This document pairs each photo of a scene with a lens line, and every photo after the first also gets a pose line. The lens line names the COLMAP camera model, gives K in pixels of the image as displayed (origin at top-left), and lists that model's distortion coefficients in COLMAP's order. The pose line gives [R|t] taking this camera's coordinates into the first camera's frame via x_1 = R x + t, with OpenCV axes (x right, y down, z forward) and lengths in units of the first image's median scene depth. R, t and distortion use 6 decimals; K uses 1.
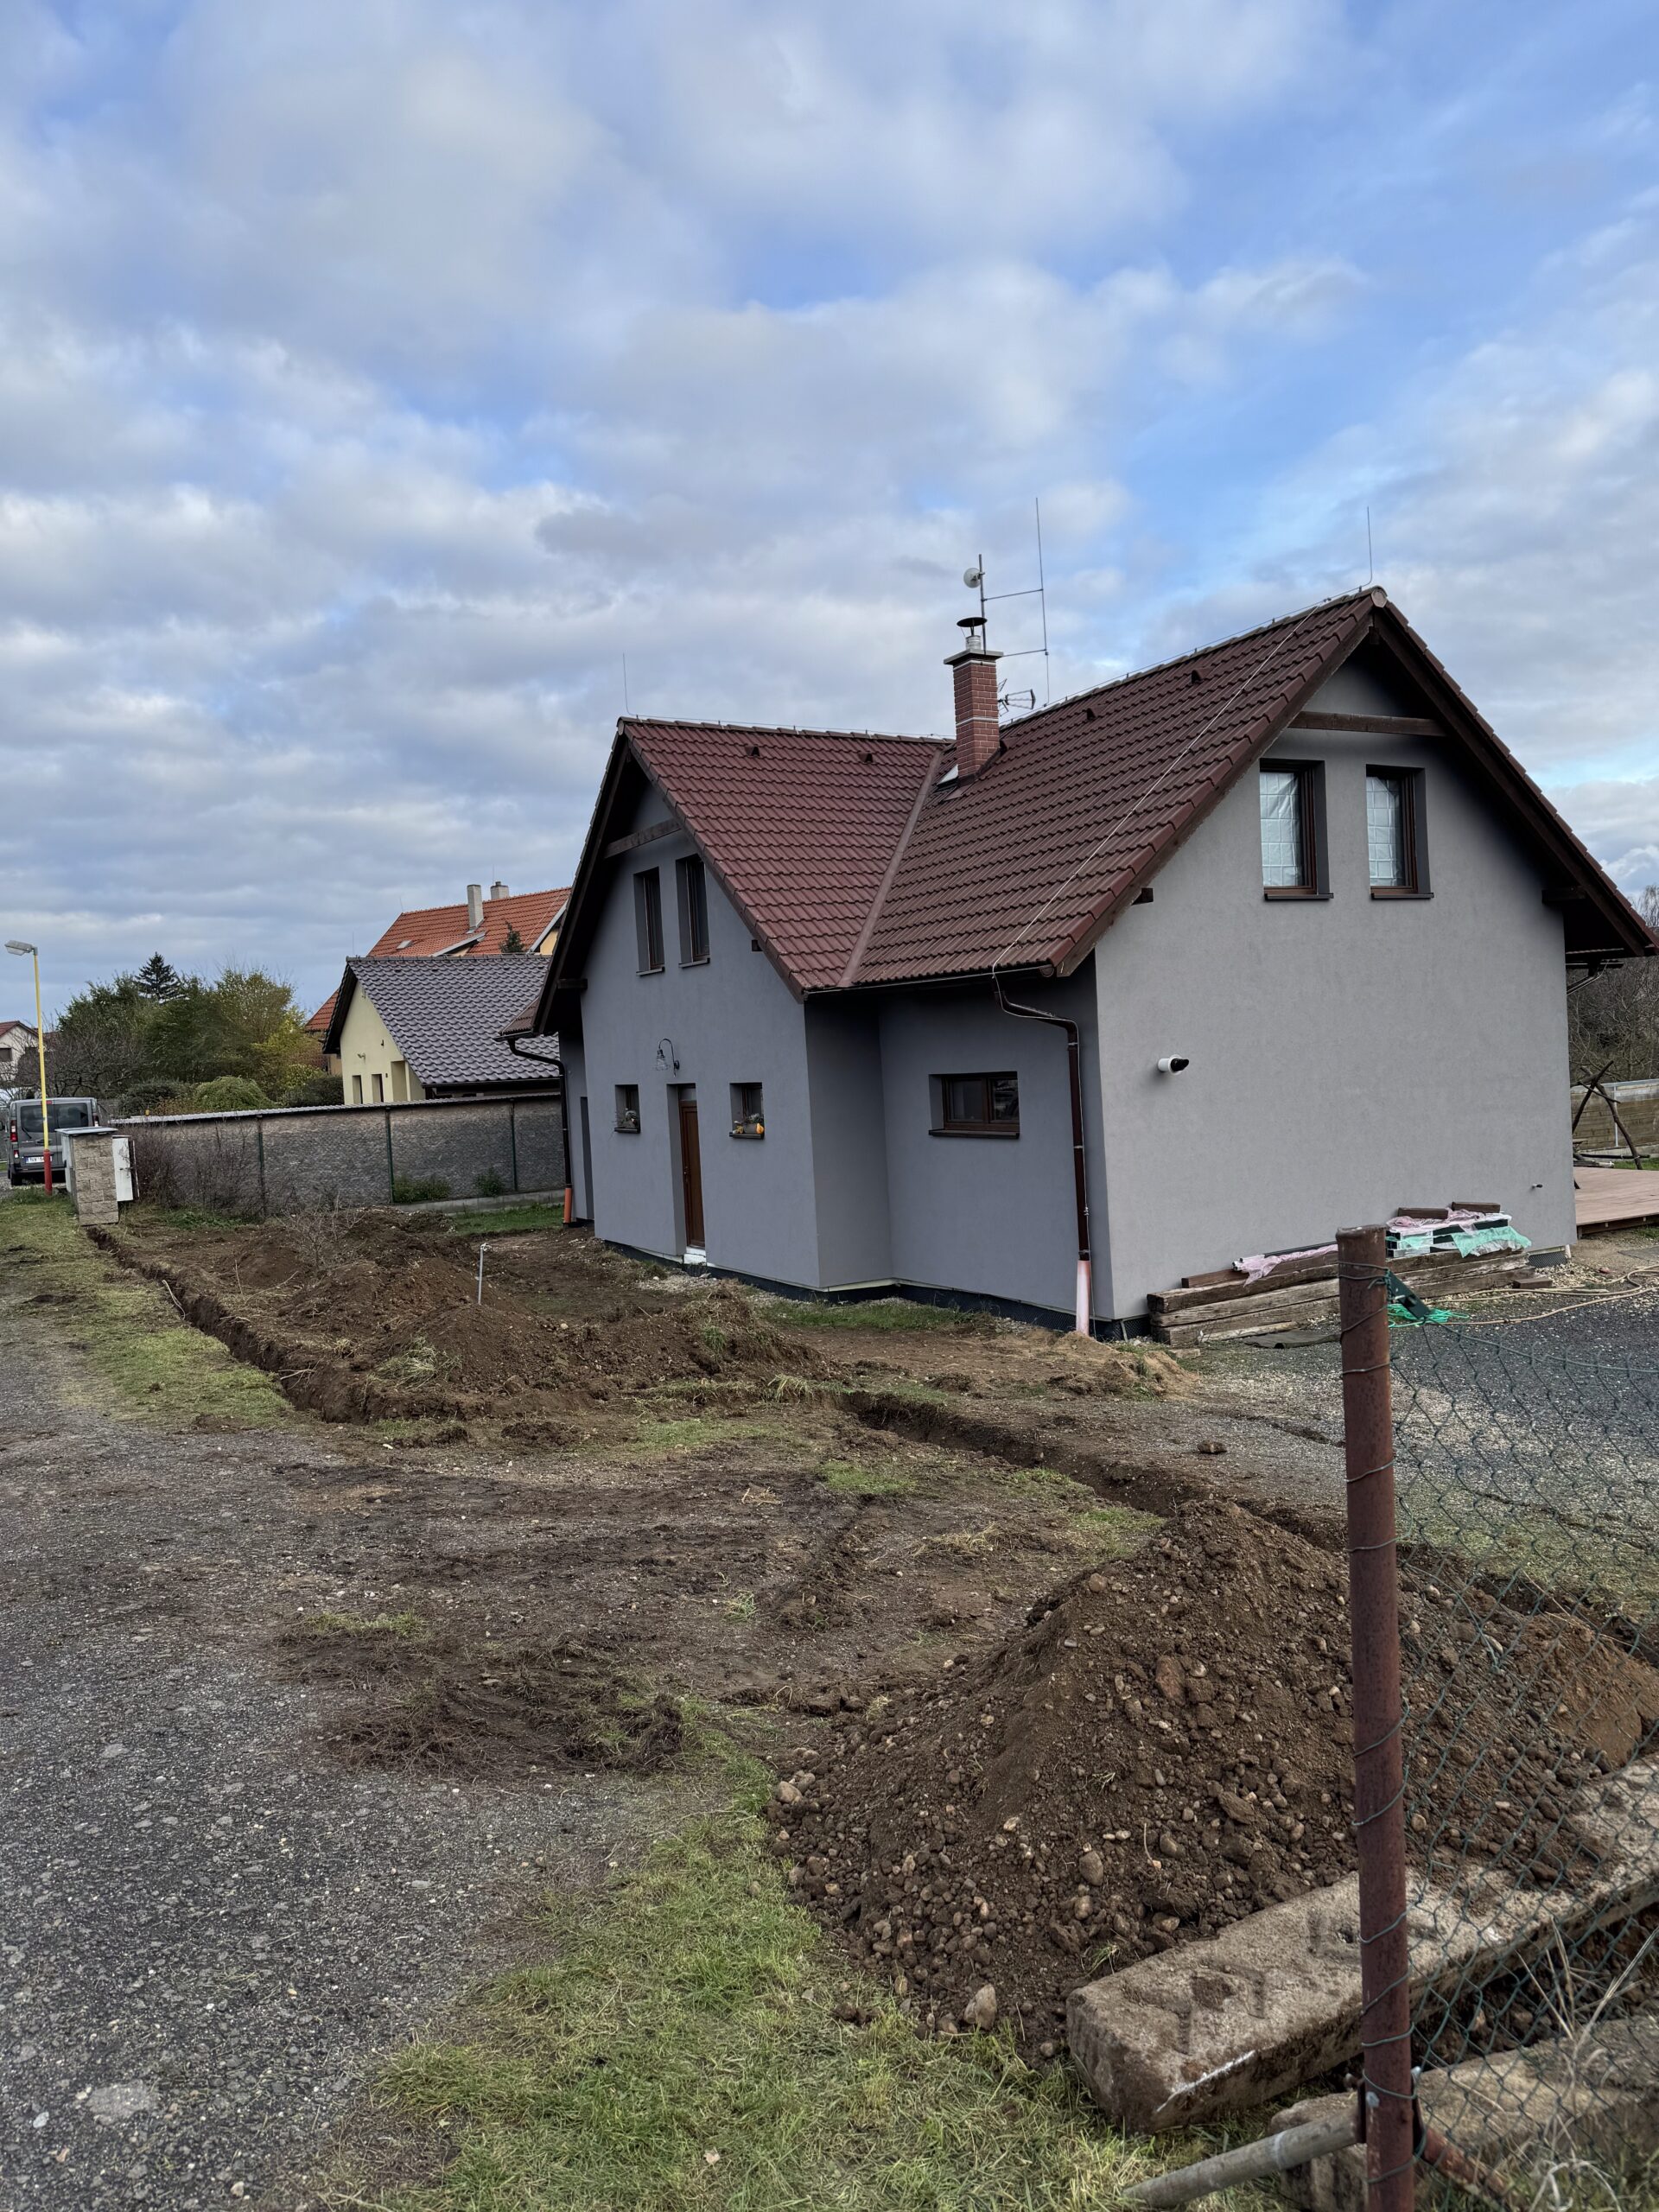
lens RADIAL K [[1544.3, 0, 831.7], [0, 1544.3, 1096.7], [0, 0, 1]] dist [0.091667, -0.119099]
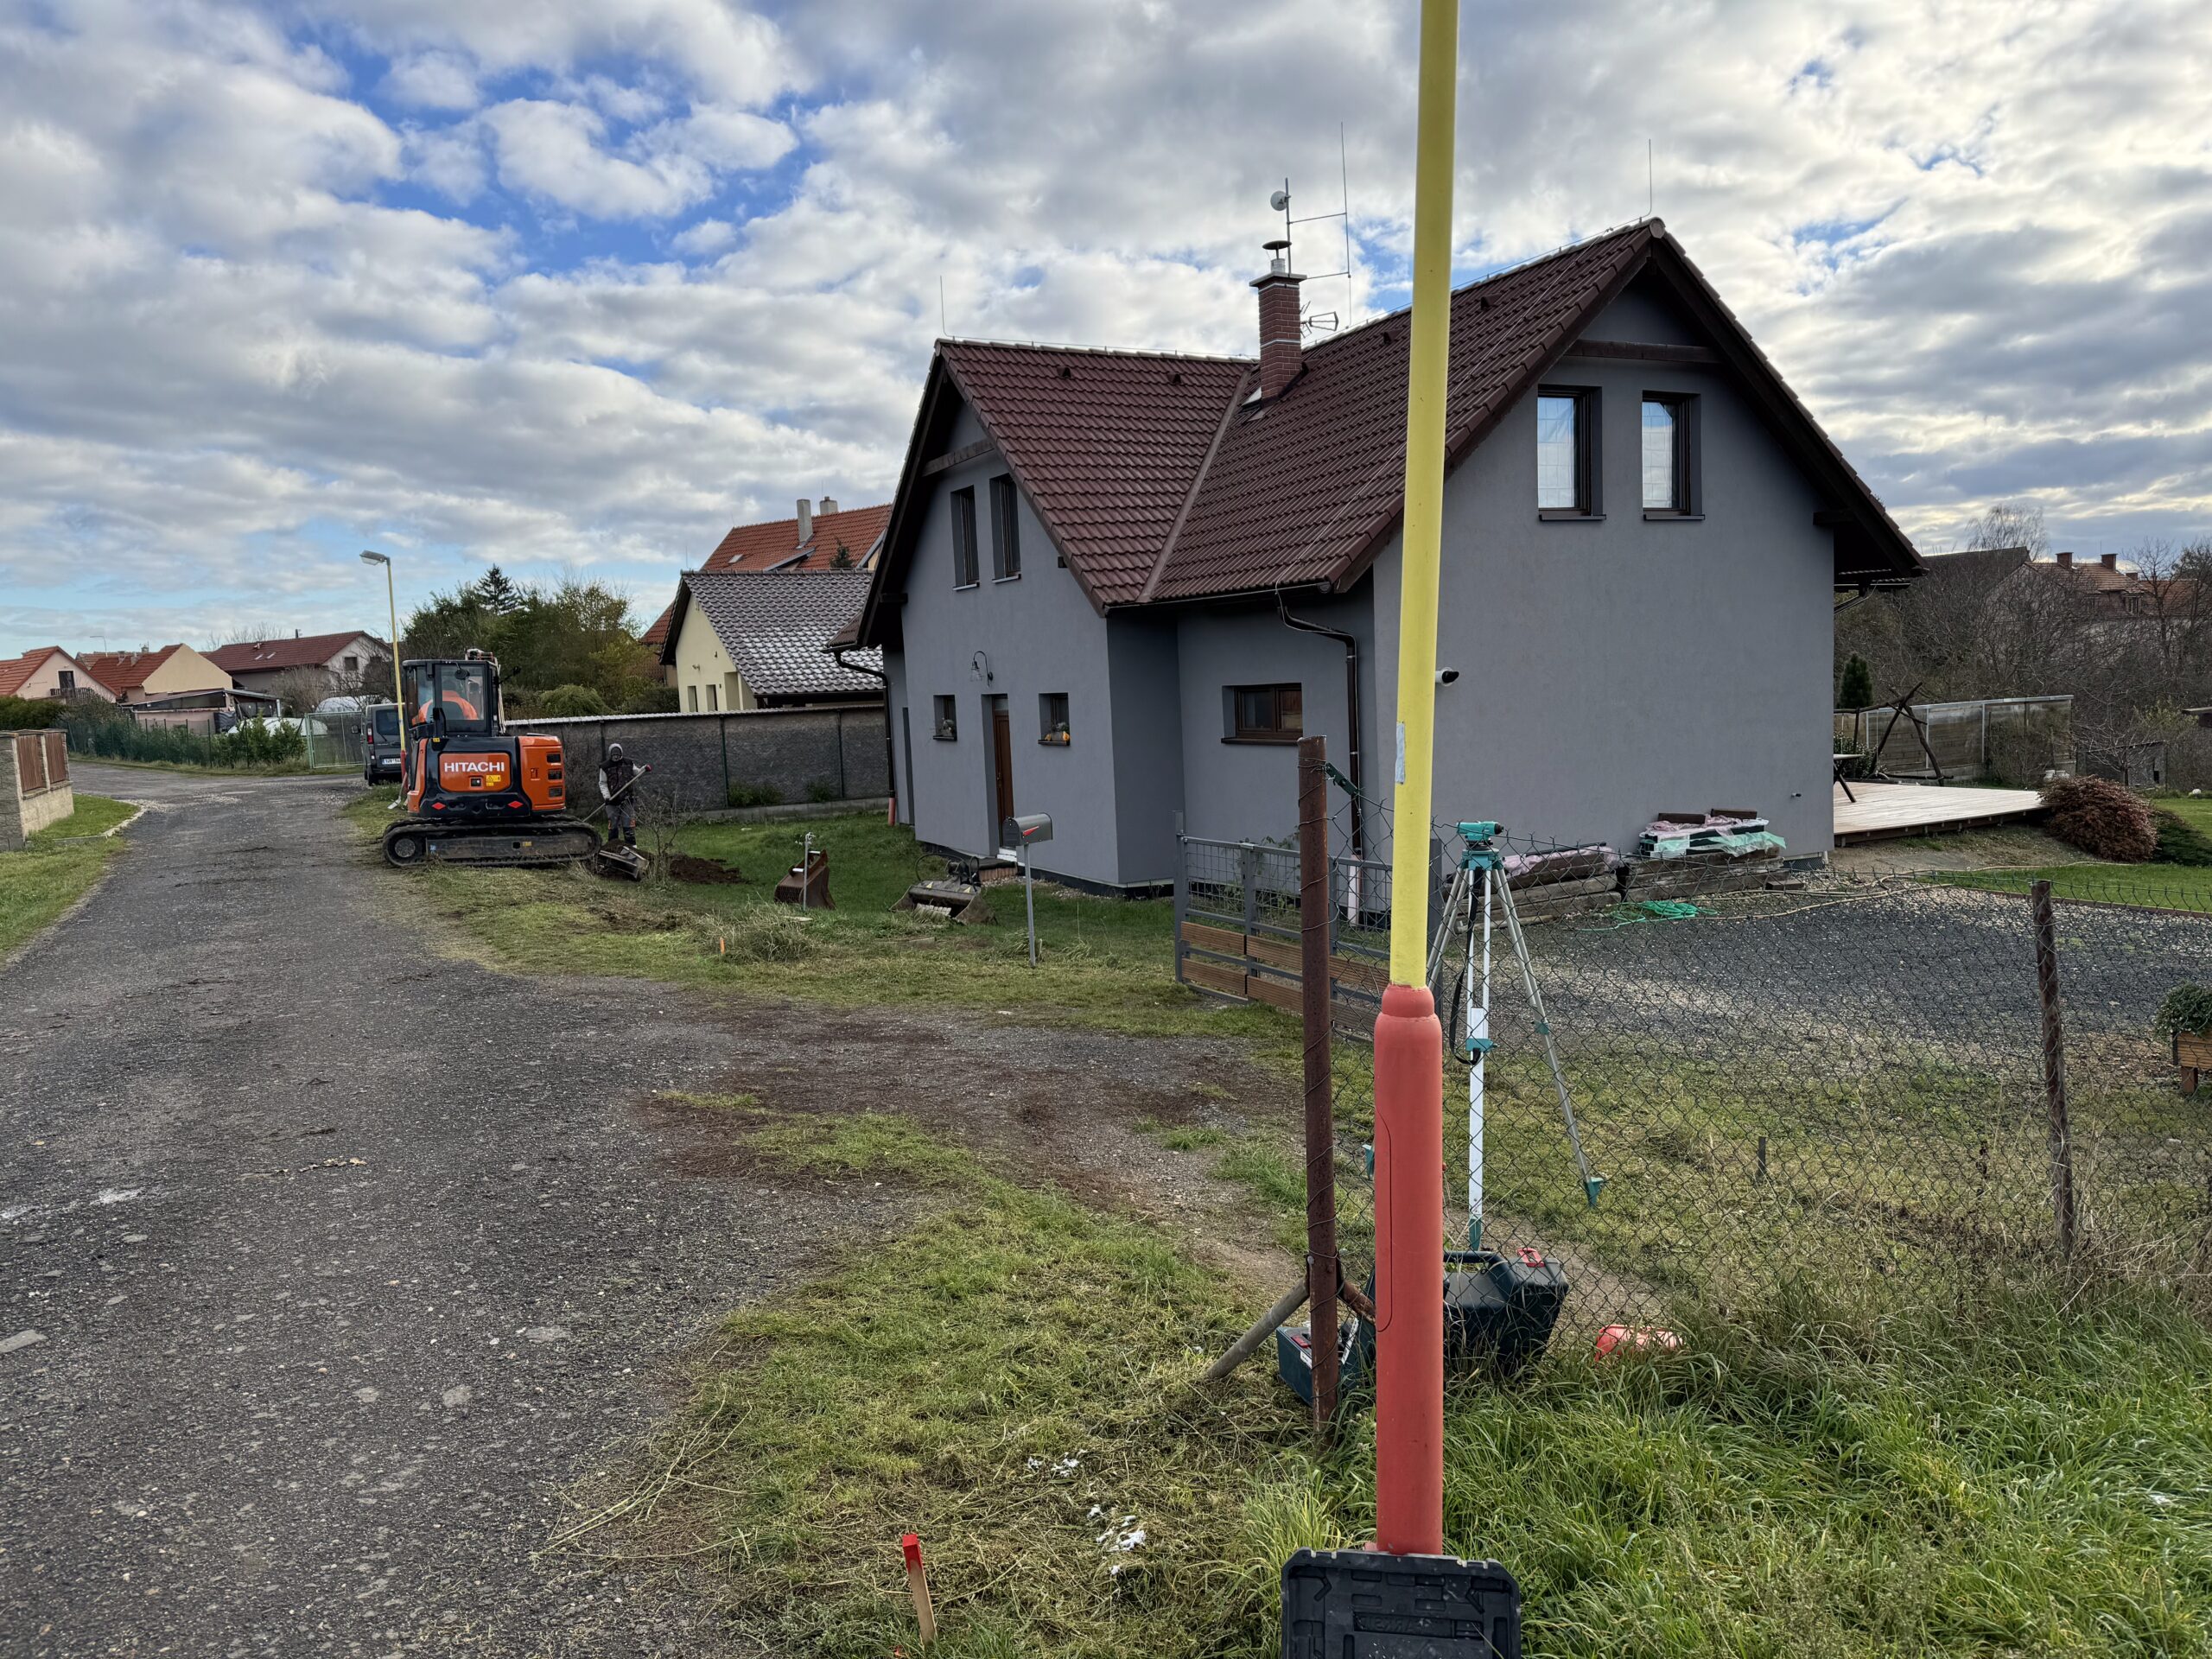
lens RADIAL K [[1544.3, 0, 1114.8], [0, 1544.3, 836.2], [0, 0, 1]] dist [0.091667, -0.119099]
pose [[0.999453, 0.012556, -0.030599, 0.019100], [-0.010164, 0.996972, 0.077092, 0.006567], [0.031474, -0.076738, 0.996554, -0.063985]]
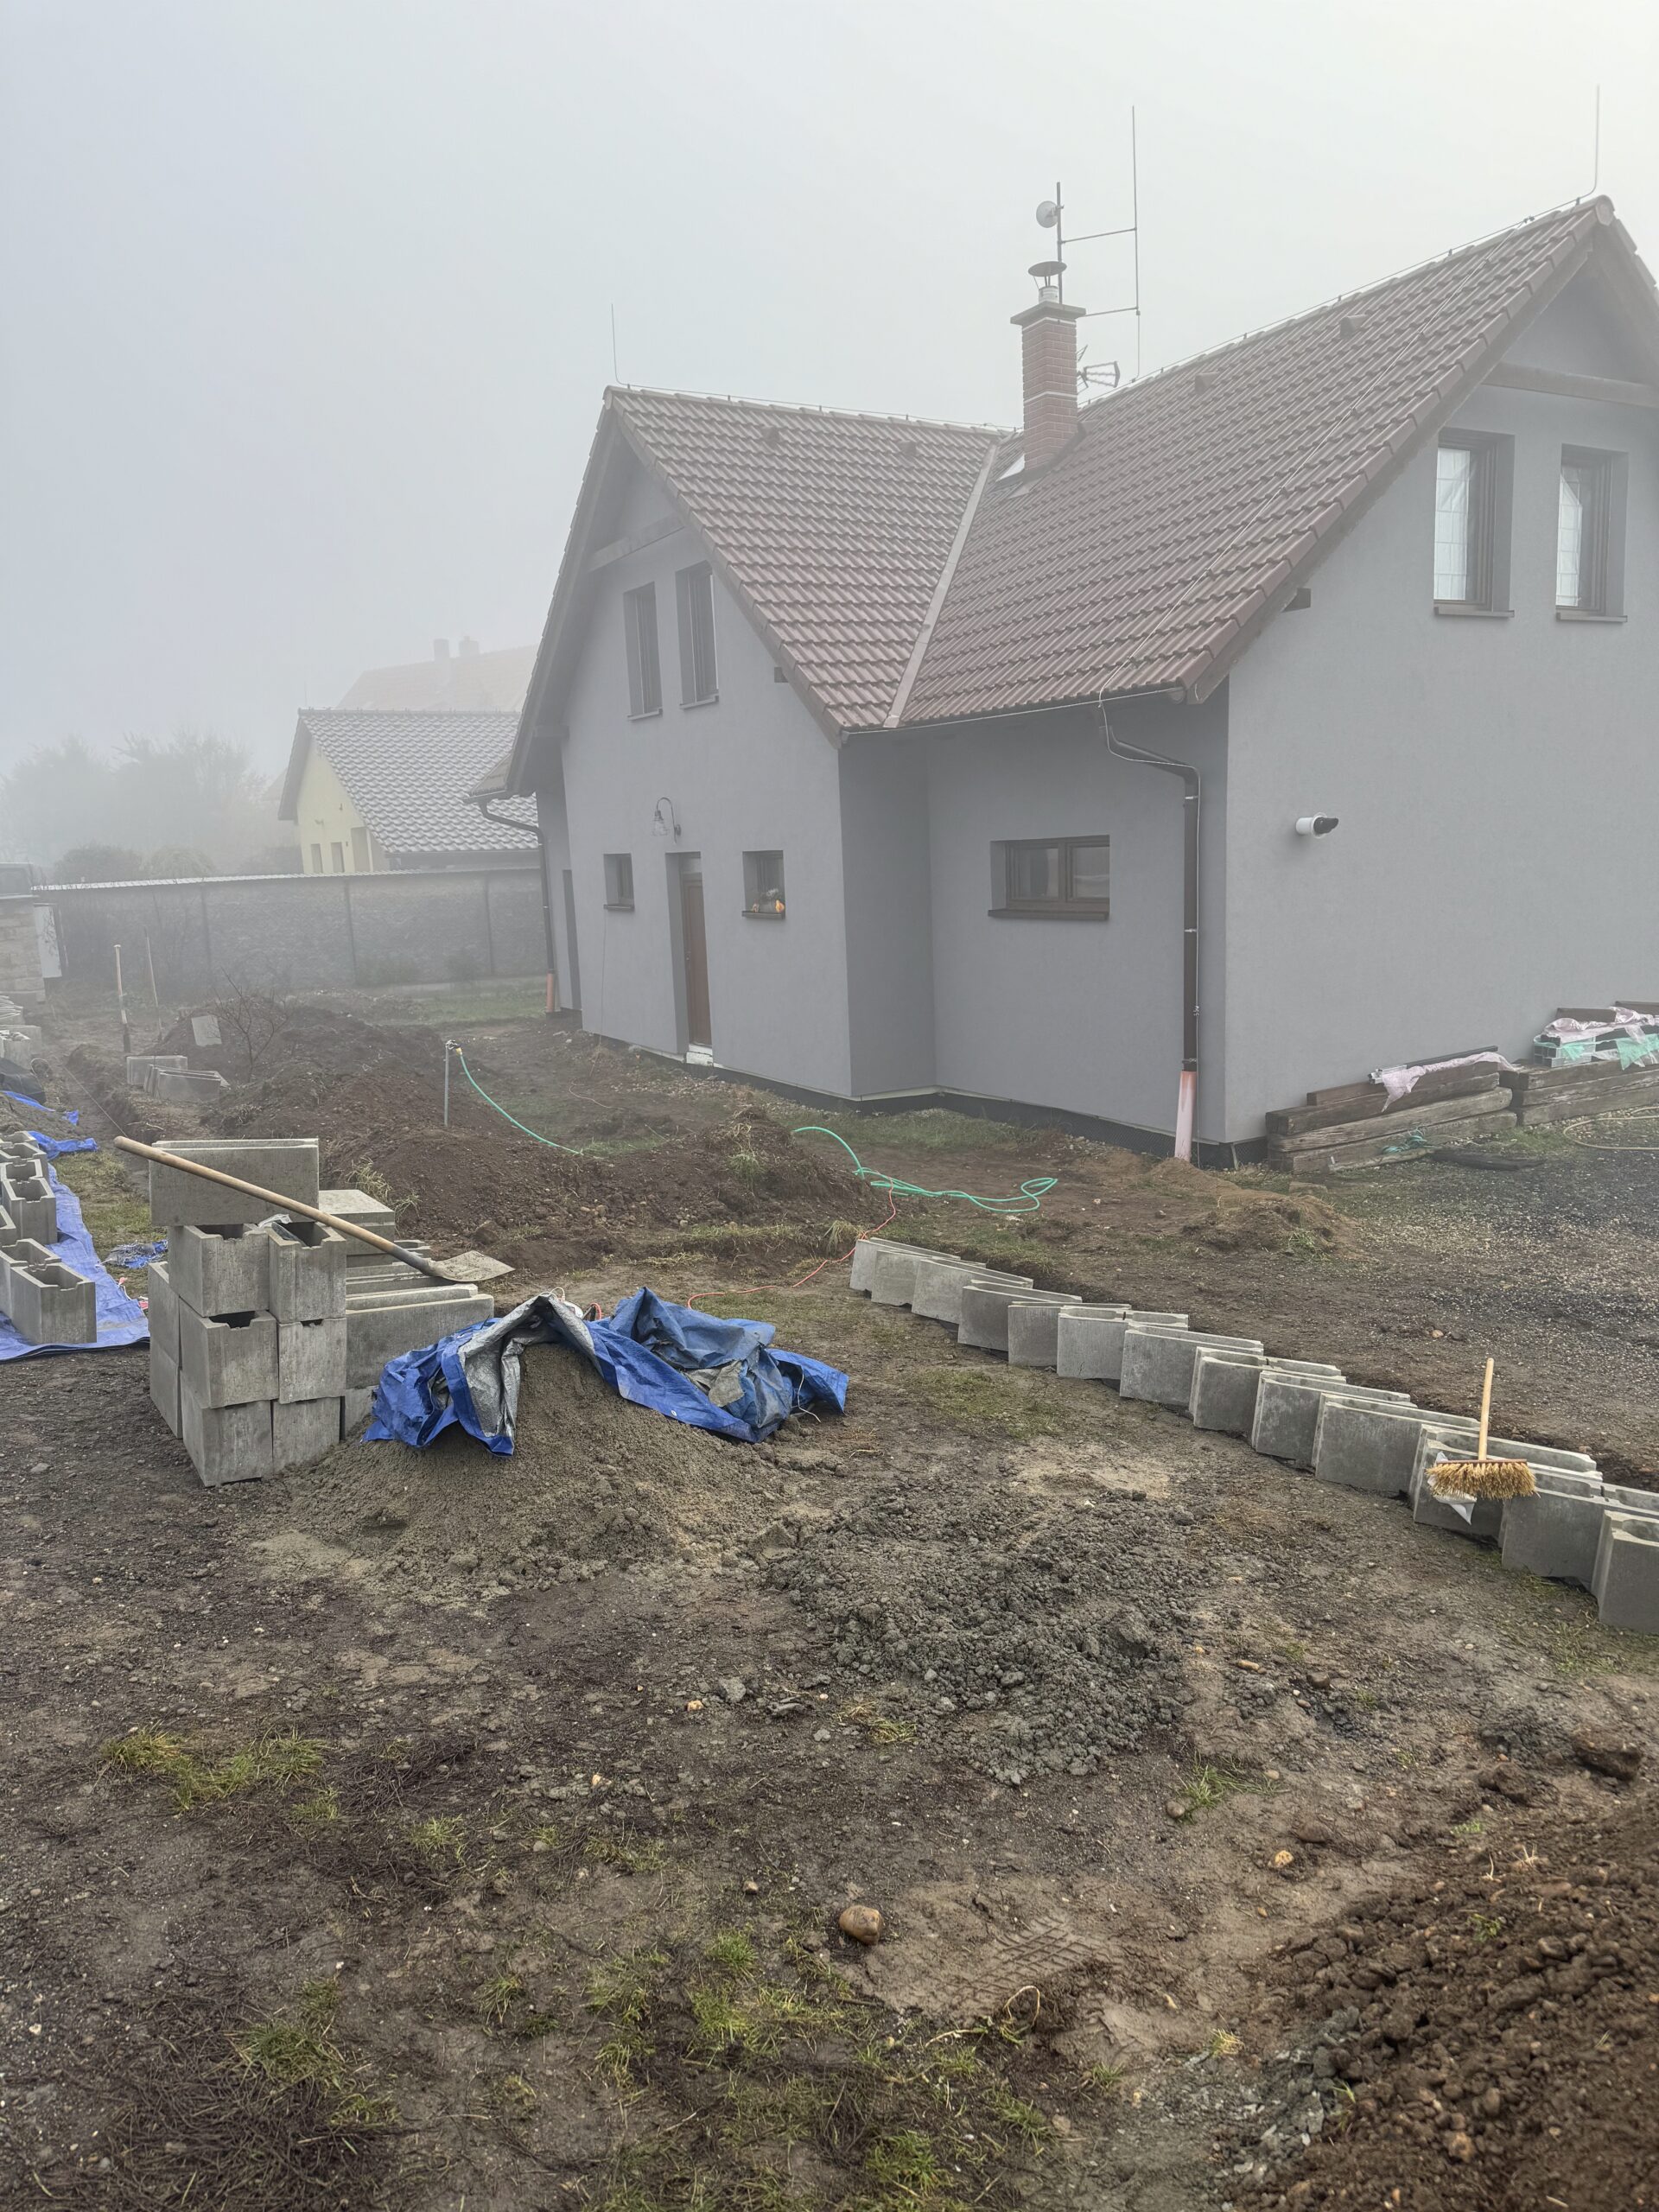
lens RADIAL K [[1544.3, 0, 823.3], [0, 1544.3, 1114.7], [0, 0, 1]] dist [0.091667, -0.119099]
pose [[0.999883, 0.013241, 0.007623, -0.025638], [-0.014217, 0.989055, 0.146860, 0.008564], [-0.005595, -0.146951, 0.989128, 0.140962]]
